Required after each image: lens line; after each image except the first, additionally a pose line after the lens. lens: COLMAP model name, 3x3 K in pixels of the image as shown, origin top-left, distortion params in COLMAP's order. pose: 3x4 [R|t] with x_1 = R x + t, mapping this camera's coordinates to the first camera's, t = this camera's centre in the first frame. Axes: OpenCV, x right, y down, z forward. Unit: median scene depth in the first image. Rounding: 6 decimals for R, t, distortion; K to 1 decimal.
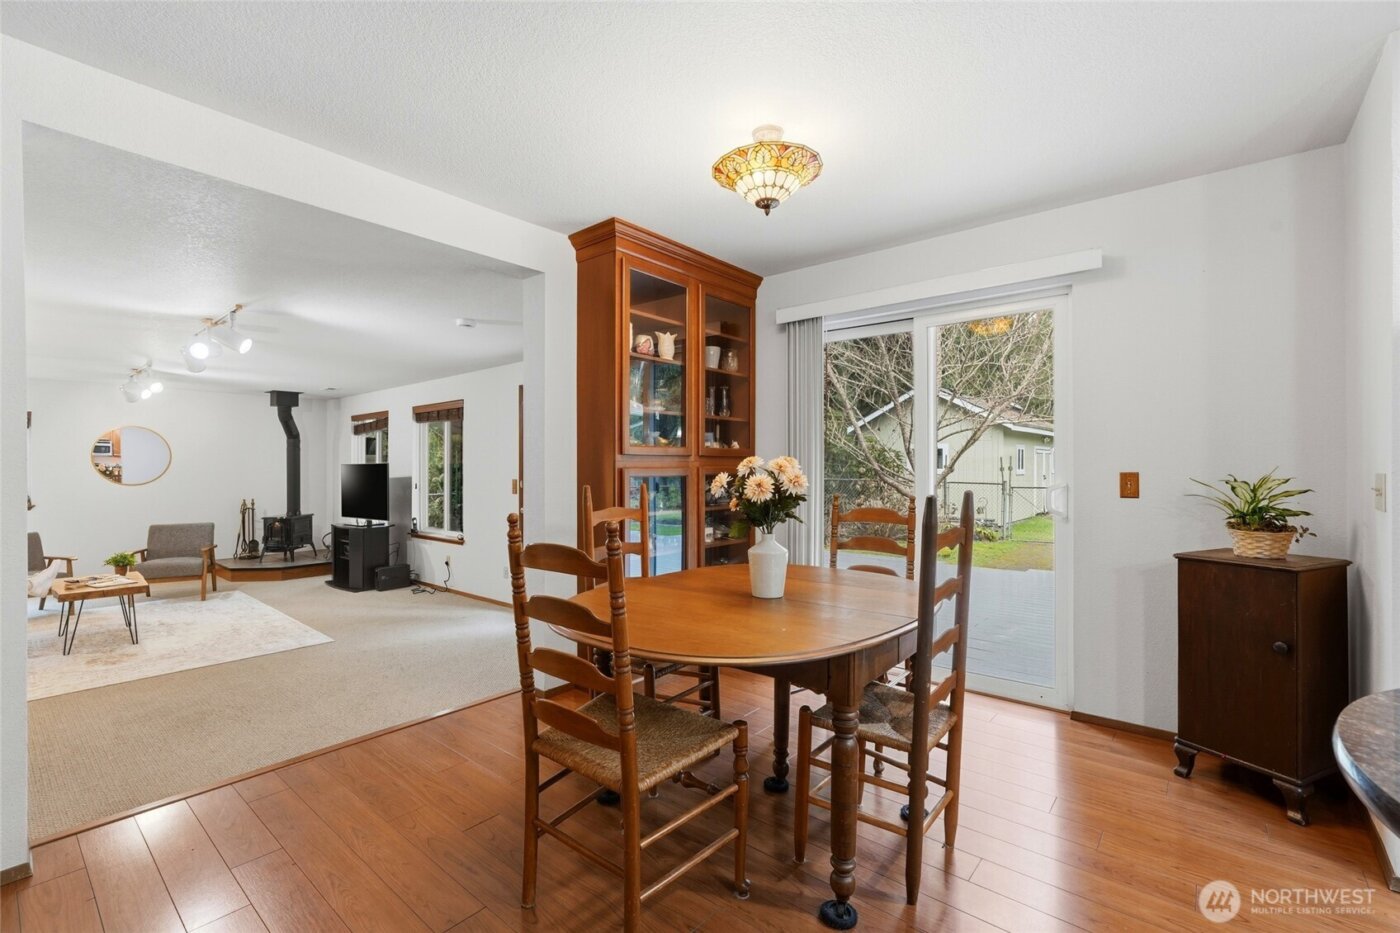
lens RADIAL K [[613.0, 0, 698.1], [0, 613.0, 468.1], [0, 0, 1]] dist [-0.009981, 0.002455]
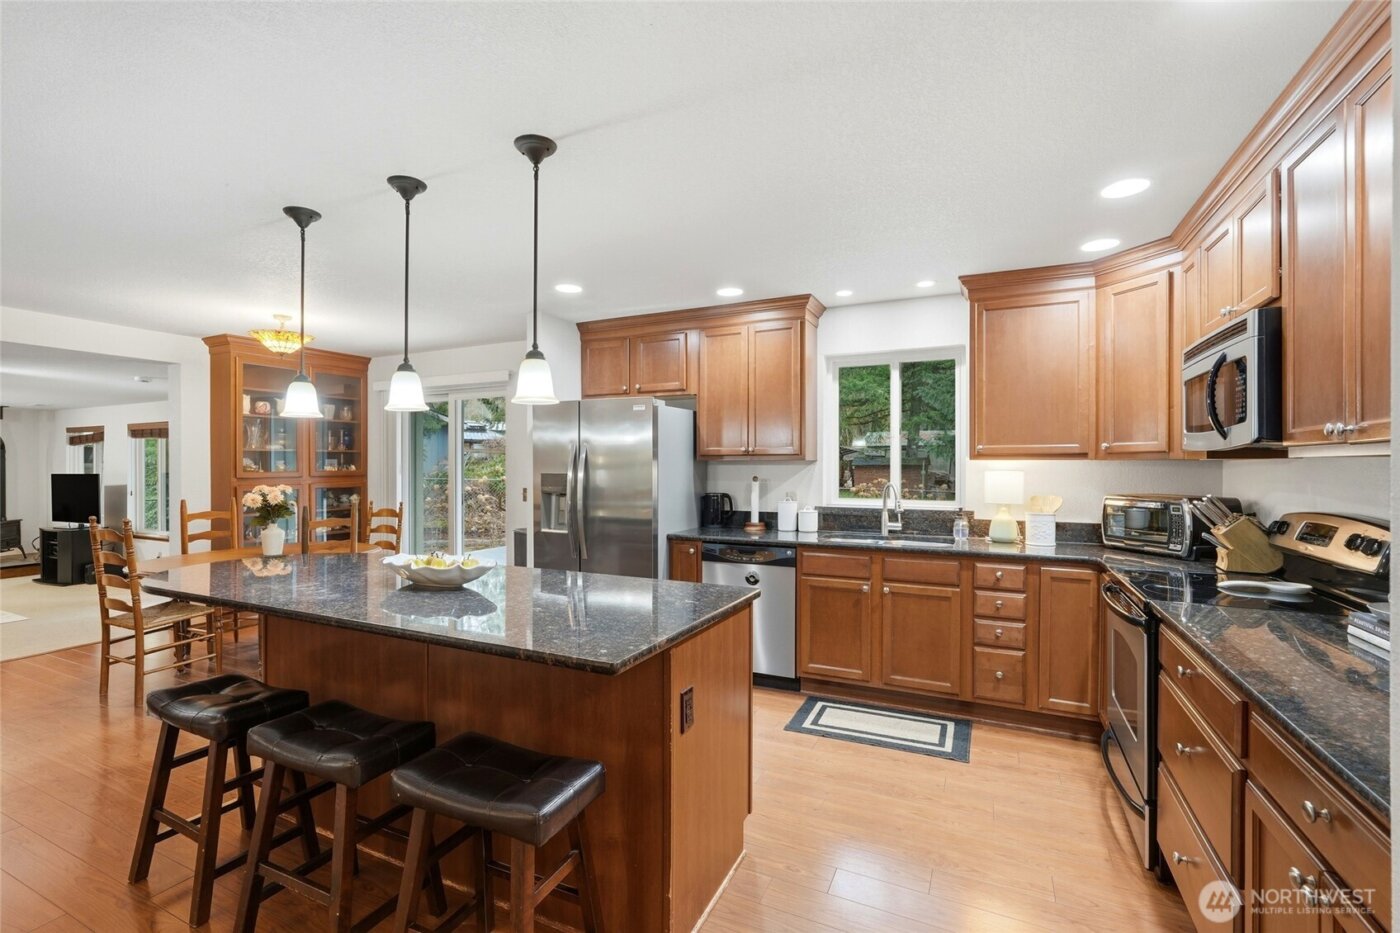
lens RADIAL K [[613.0, 0, 701.2], [0, 613.0, 465.8], [0, 0, 1]] dist [-0.009981, 0.002455]
pose [[0.966984, 0.001387, 0.254834, 0.298648], [-0.001779, 0.999998, 0.001309, -0.026732], [-0.254832, -0.001719, 0.966984, -0.398985]]
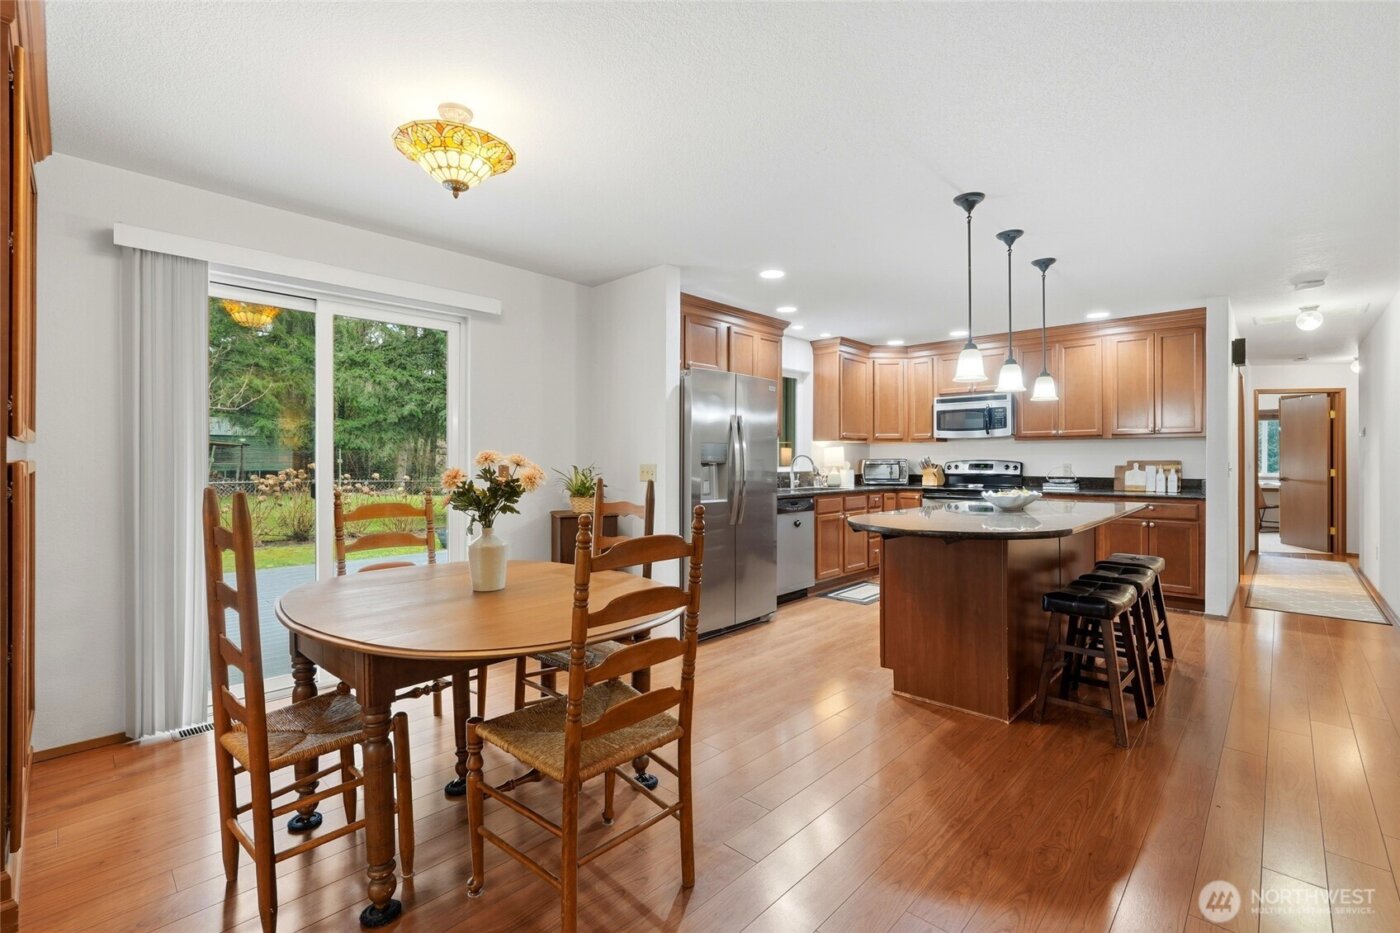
lens RADIAL K [[613.0, 0, 701.0], [0, 613.0, 463.5], [0, 0, 1]] dist [-0.009981, 0.002455]
pose [[0.063456, -0.003185, 0.997980, -0.240999], [-0.001837, 0.999993, 0.003308, -0.000618], [-0.997983, -0.002043, 0.063449, 0.163996]]
